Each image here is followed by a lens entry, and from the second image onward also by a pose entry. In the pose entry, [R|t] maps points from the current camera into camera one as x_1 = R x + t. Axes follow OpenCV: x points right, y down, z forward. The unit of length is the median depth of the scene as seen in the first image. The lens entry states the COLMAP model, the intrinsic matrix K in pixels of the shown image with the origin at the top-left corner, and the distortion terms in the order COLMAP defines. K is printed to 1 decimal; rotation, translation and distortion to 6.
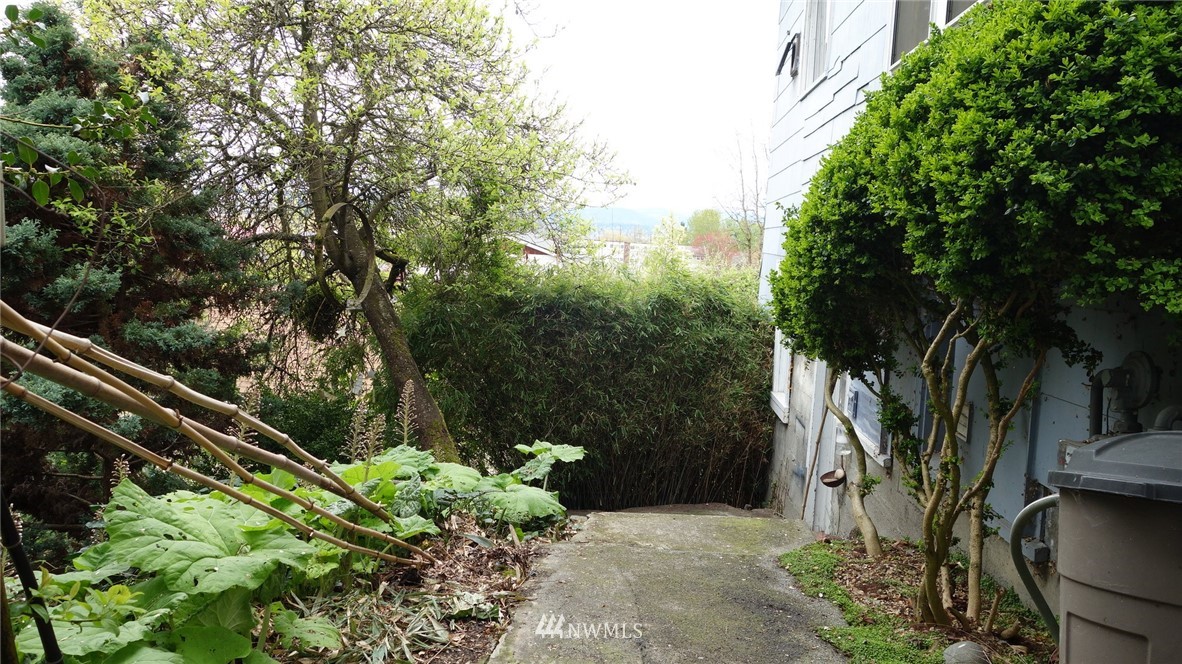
lens RADIAL K [[935.0, 0, 591.0], [0, 935.0, 332.0], [0, 0, 1]] dist [0.005830, -0.003718]
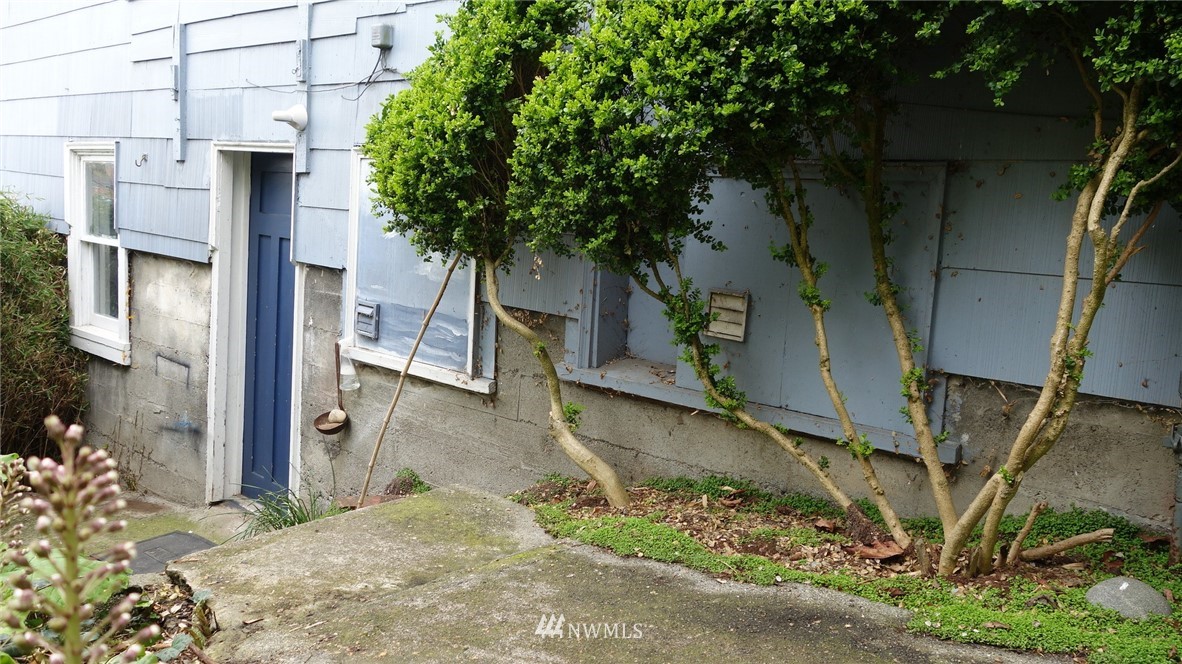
lens RADIAL K [[935.0, 0, 591.0], [0, 935.0, 332.0], [0, 0, 1]] dist [0.005830, -0.003718]
pose [[0.605440, -0.105801, 0.788828, -0.314029], [0.029861, 0.993447, 0.110326, 0.000271], [-0.795331, -0.043241, 0.604631, 0.526757]]
